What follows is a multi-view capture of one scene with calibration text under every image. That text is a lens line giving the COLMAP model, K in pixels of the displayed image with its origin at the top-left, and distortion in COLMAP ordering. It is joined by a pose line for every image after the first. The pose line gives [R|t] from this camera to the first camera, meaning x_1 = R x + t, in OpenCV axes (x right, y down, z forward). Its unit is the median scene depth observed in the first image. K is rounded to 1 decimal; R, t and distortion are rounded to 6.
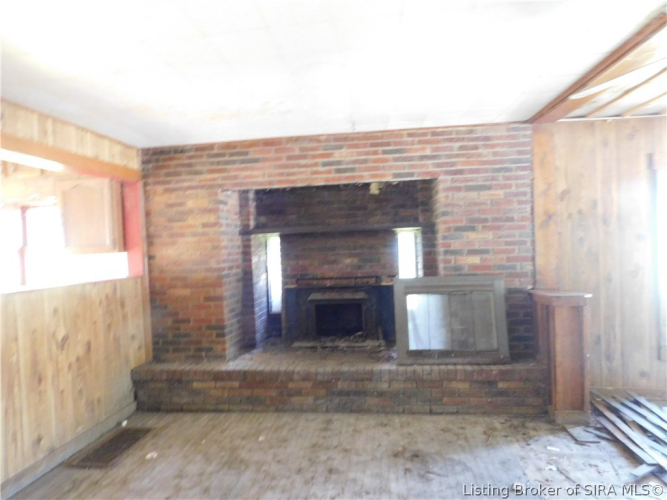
lens RADIAL K [[443.1, 0, 334.6], [0, 443.1, 254.7], [0, 0, 1]] dist [-0.070498, 0.071438]
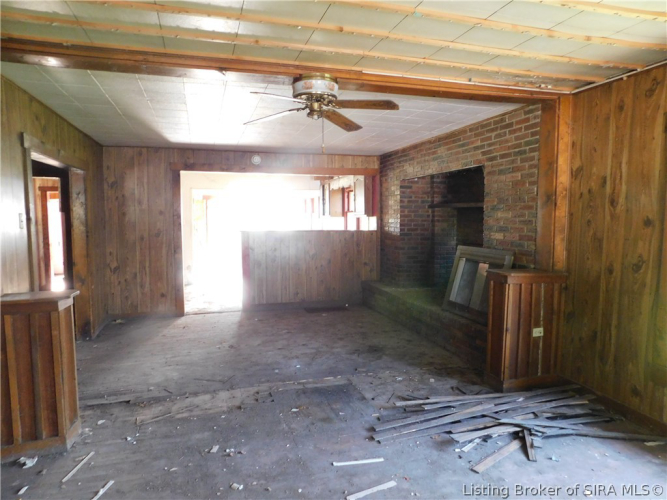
lens RADIAL K [[443.1, 0, 334.6], [0, 443.1, 254.7], [0, 0, 1]] dist [-0.070498, 0.071438]
pose [[0.393868, 0.115380, -0.911897, 1.194430], [-0.031255, 0.993198, 0.112167, -0.053375], [0.918635, -0.015678, 0.394795, 0.165787]]
